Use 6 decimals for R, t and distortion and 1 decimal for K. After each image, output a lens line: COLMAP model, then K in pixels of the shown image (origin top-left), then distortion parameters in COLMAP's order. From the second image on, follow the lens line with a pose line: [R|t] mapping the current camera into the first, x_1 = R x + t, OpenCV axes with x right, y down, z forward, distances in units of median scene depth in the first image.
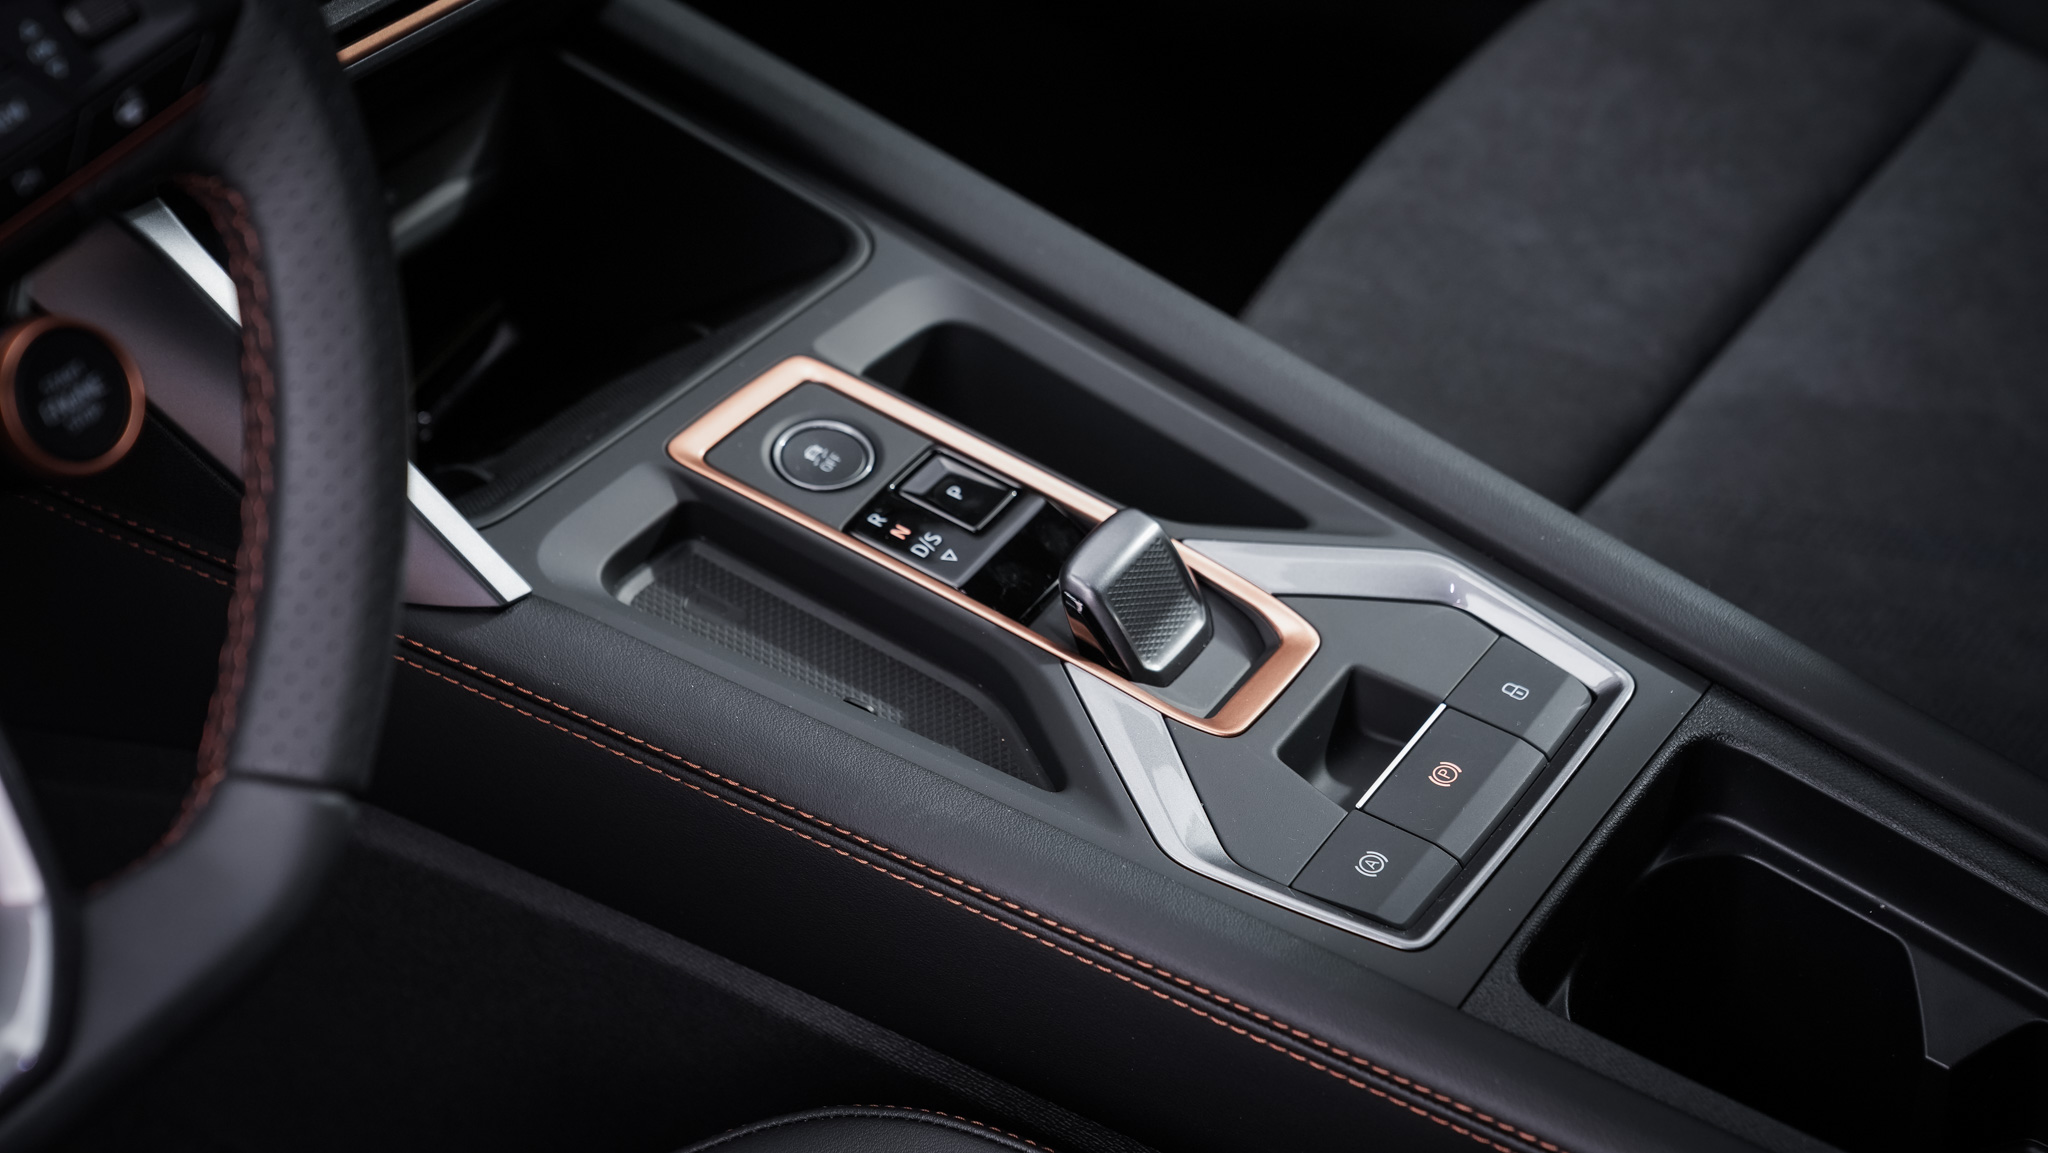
lens RADIAL K [[3904.4, 0, 1024.0], [0, 3904.4, 576.5], [0, 0, 1]] dist [0.266828, 0.093832]
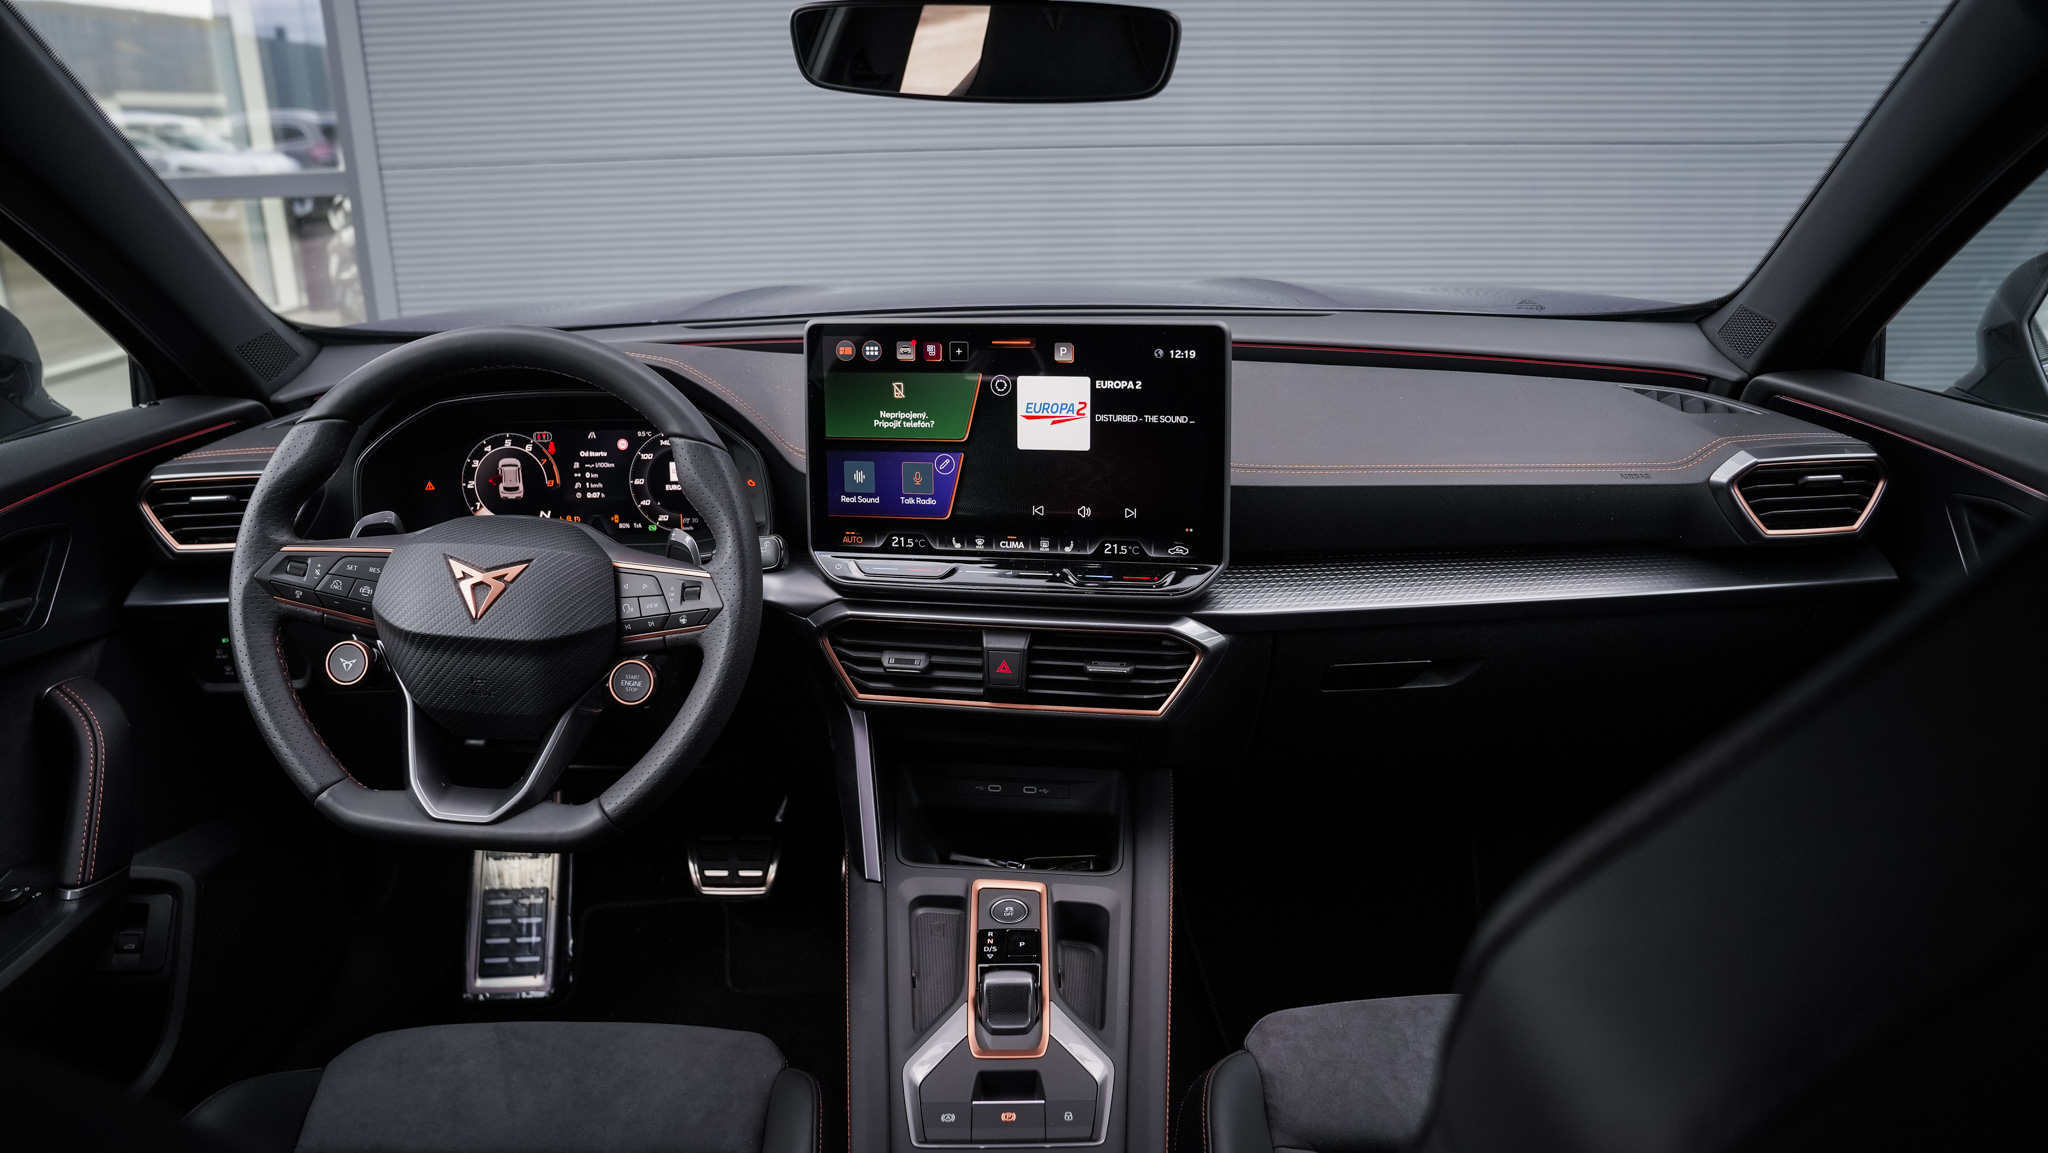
lens RADIAL K [[1408.2, 0, 1024.0], [0, 1408.2, 576.5], [0, 0, 1]] dist [-0.135866, 0.098321]
pose [[0.557439, 0.308575, -0.770742, 0.641141], [-0.545086, 0.836272, -0.059423, -0.176238], [0.626213, 0.453245, 0.634371, 0.294493]]
